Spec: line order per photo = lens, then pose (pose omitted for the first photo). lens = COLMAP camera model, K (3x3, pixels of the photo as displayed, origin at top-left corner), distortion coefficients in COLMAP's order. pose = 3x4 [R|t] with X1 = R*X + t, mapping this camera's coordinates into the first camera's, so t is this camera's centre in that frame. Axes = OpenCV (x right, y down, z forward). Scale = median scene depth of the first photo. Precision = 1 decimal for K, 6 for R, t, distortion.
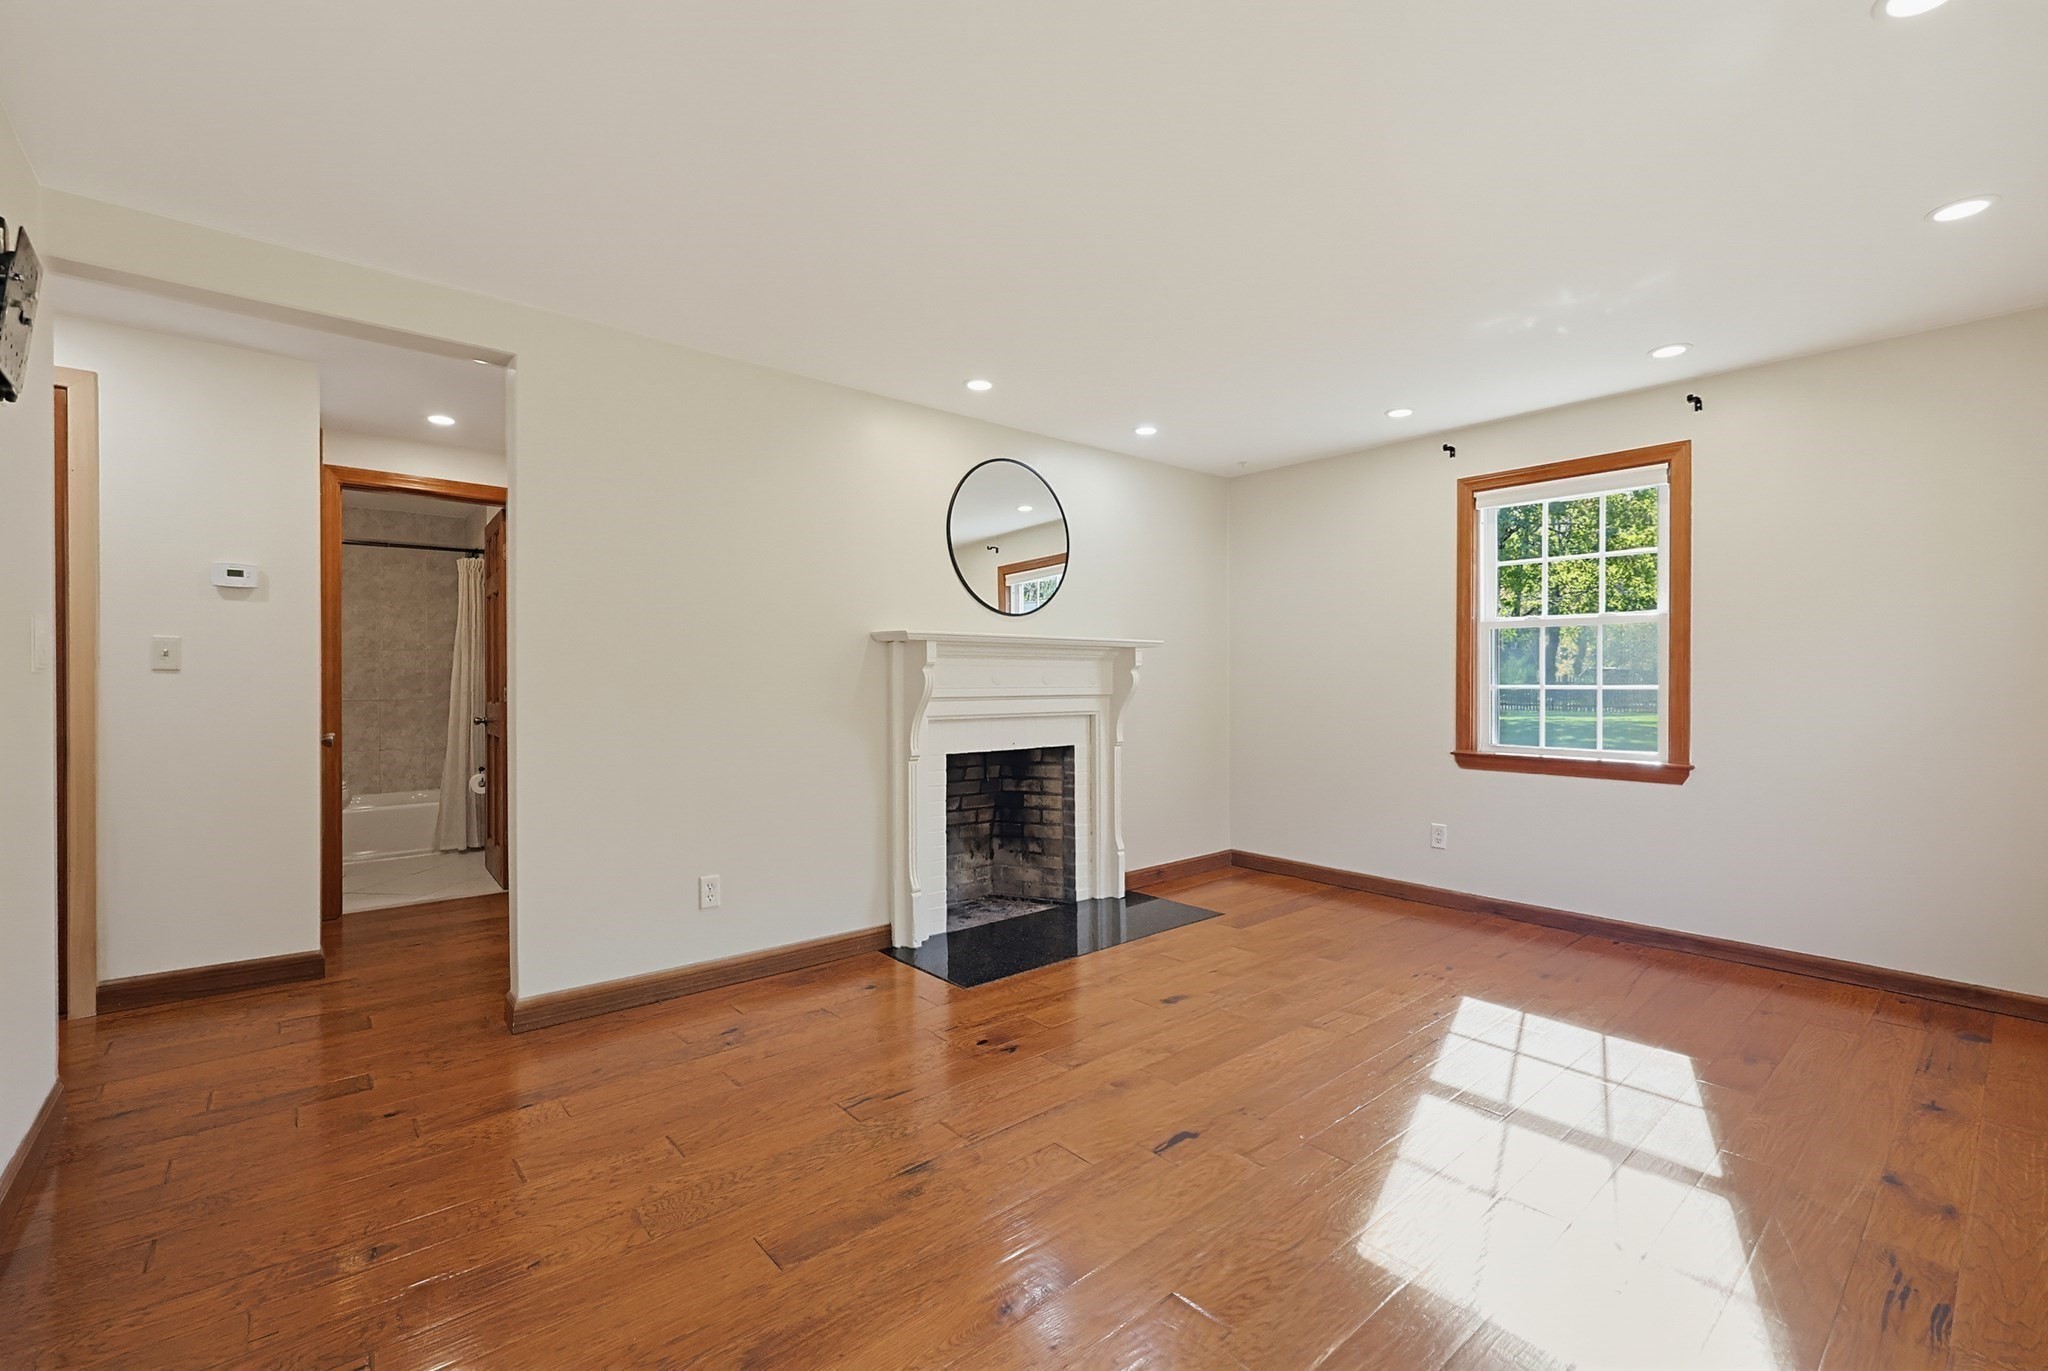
lens RADIAL K [[877.9, 0, 1024.0], [0, 877.9, 685.5], [0, 0, 1]] dist [0.017321, 0.000102]
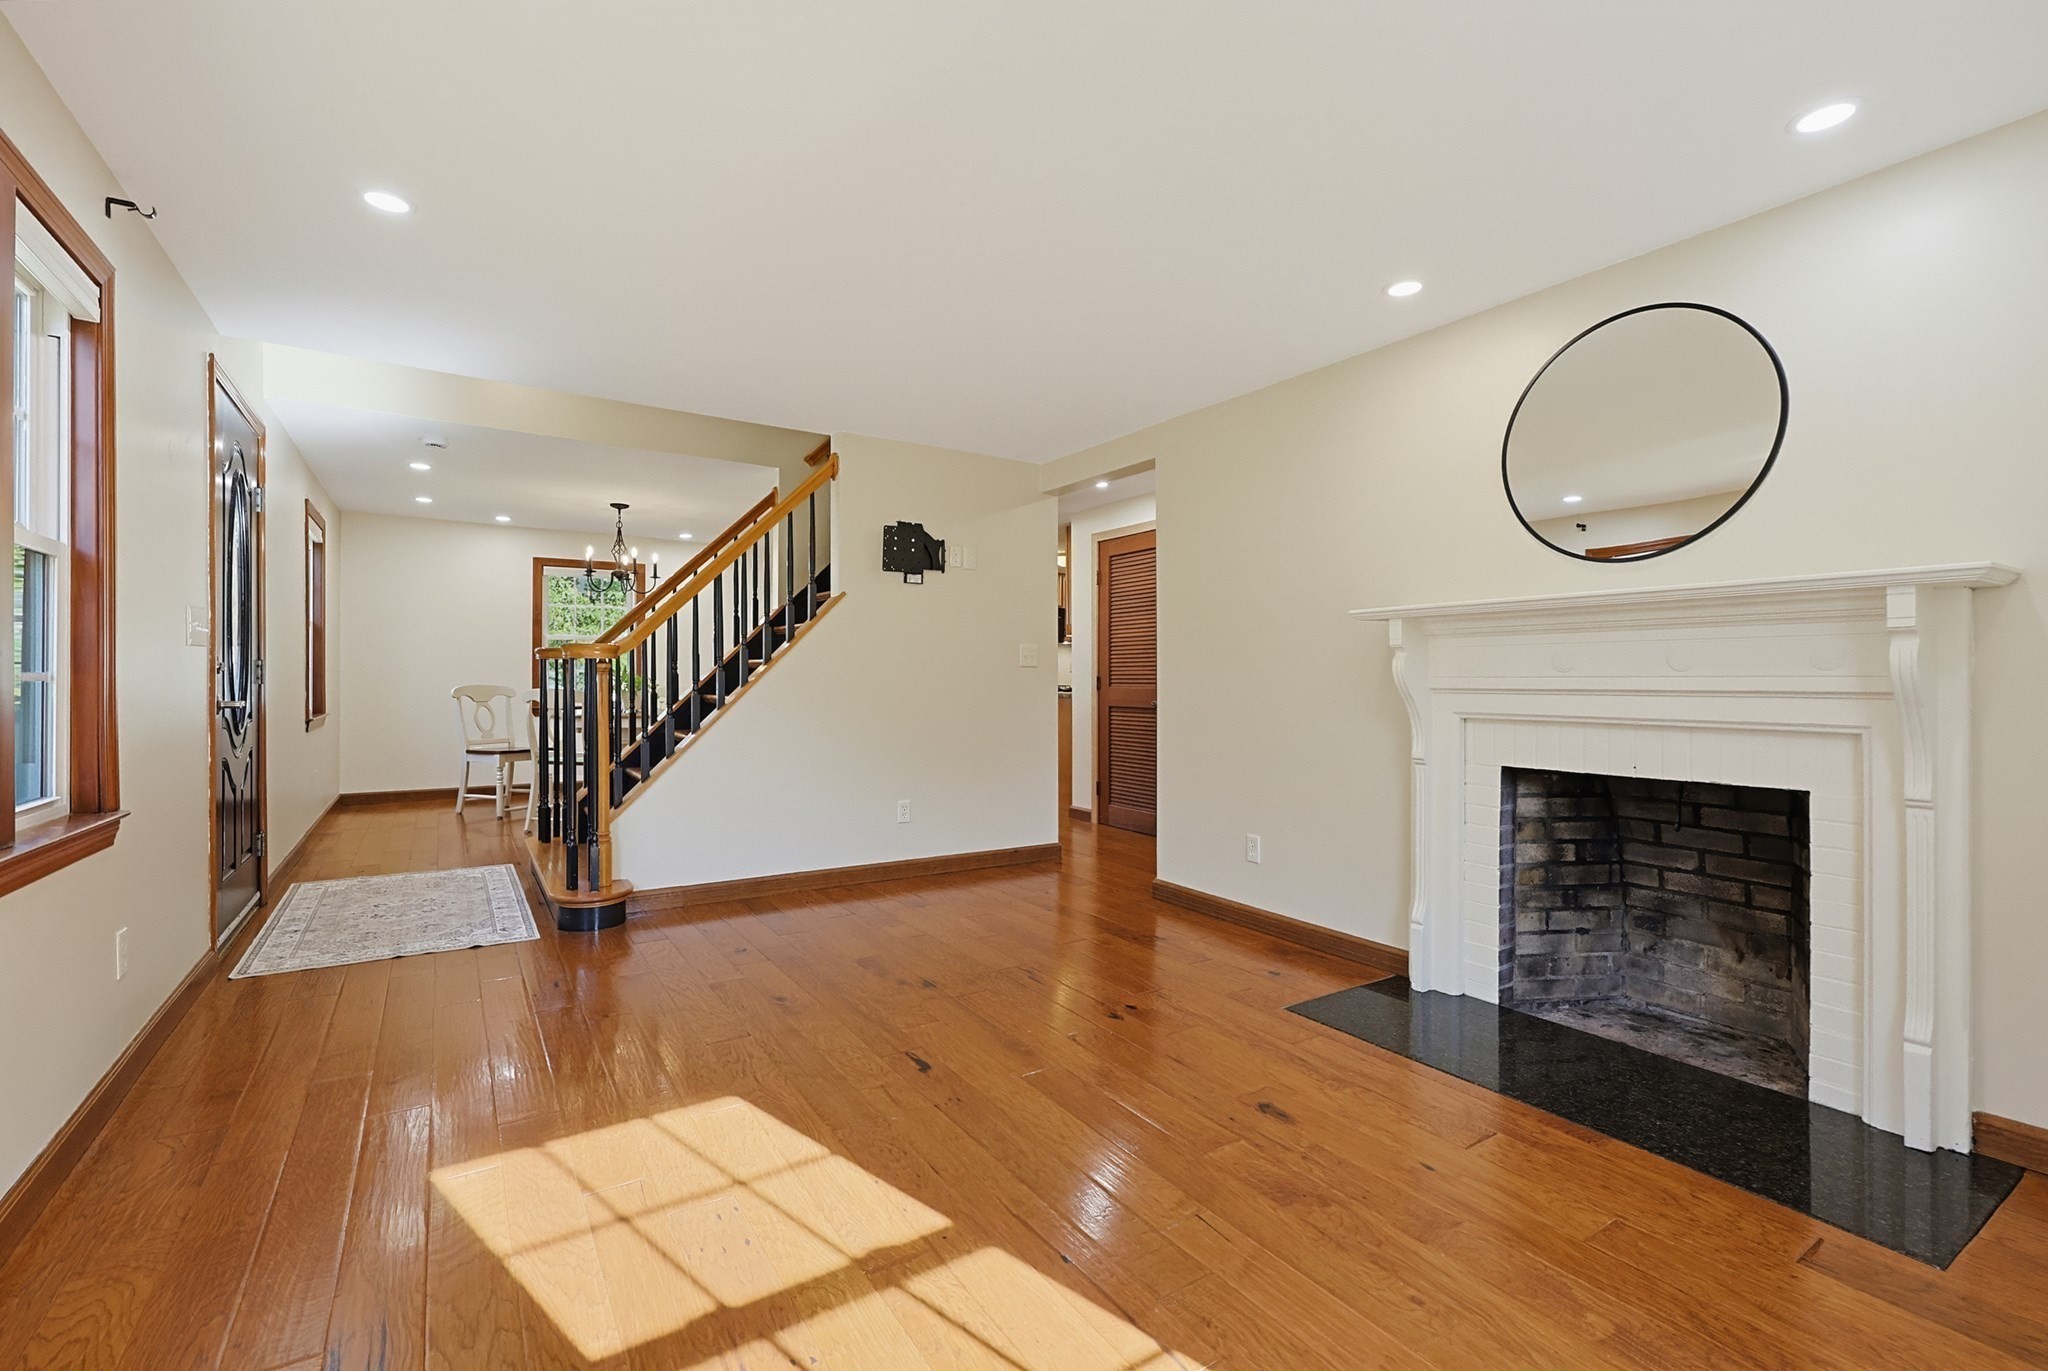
lens RADIAL K [[879.4, 0, 1023.3], [0, 879.4, 676.6], [0, 0, 1]] dist [-0.001781, 0.000017]
pose [[-0.131007, 0.000577, -0.991381, 0.751510], [-0.005419, 0.999984, 0.001298, 0.004457], [0.991367, 0.005543, -0.131002, 0.744000]]
